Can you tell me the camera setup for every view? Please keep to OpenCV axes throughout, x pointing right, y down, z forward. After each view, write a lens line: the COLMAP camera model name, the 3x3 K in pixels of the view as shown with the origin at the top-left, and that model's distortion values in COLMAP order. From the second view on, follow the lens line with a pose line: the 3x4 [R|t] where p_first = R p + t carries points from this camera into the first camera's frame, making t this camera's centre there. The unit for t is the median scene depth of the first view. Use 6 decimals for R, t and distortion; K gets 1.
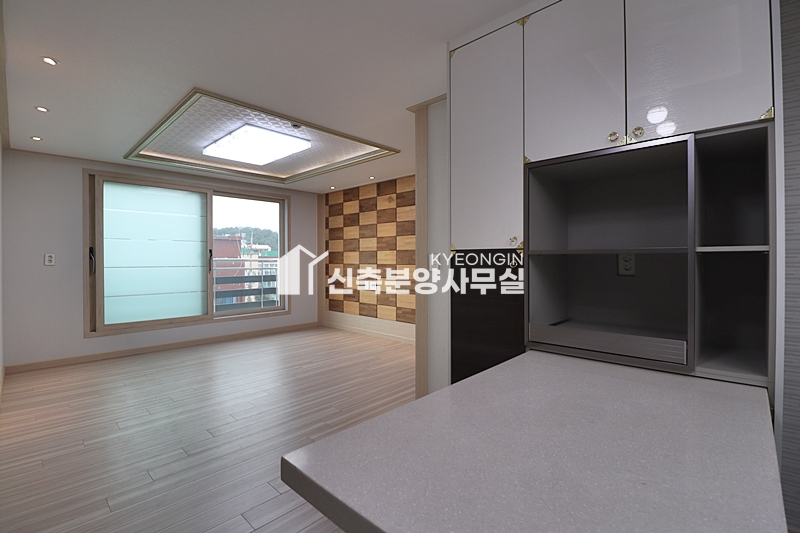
lens RADIAL K [[367.3, 0, 398.3], [0, 367.3, 258.1], [0, 0, 1]] dist [-0.018438, -0.002998]
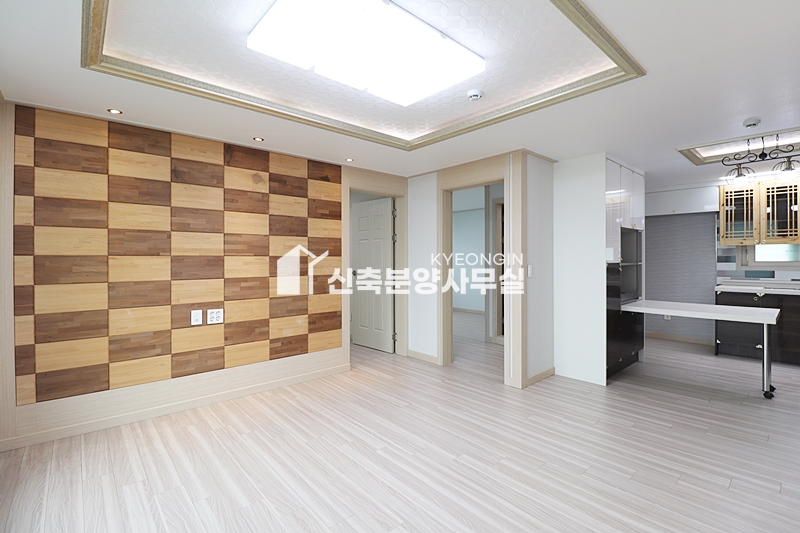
lens RADIAL K [[367.3, 0, 413.3], [0, 367.3, 258.9], [0, 0, 1]] dist [-0.018438, -0.002998]
pose [[0.069000, 0.001662, 0.997615, -0.660477], [0.001274, 0.999998, -0.001754, -0.014506], [-0.997616, 0.001392, 0.068998, 0.685331]]
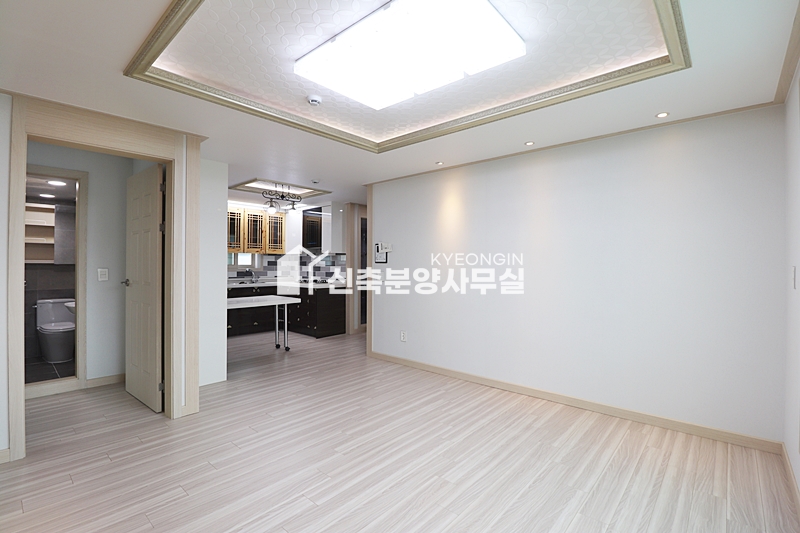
lens RADIAL K [[367.3, 0, 397.8], [0, 367.3, 260.2], [0, 0, 1]] dist [-0.018438, -0.002998]
pose [[-0.999450, -0.001467, -0.033126, -0.272813], [-0.001105, 0.999939, -0.010963, -0.011618], [0.033140, -0.010920, -0.999391, 1.126716]]
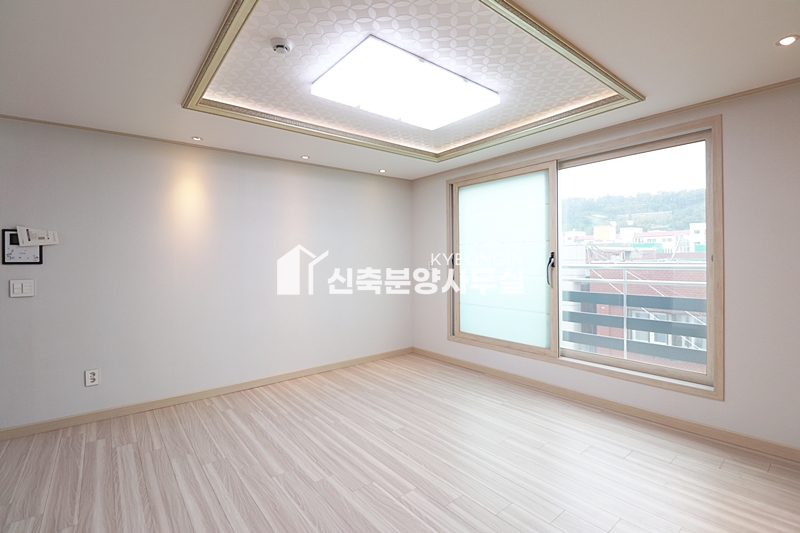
lens RADIAL K [[367.3, 0, 416.1], [0, 367.3, 259.9], [0, 0, 1]] dist [-0.018438, -0.002998]
pose [[-0.107305, 0.004215, -0.994217, 0.171484], [0.014056, 0.999897, 0.002722, -0.014273], [0.994127, -0.013683, -0.107353, 0.808679]]
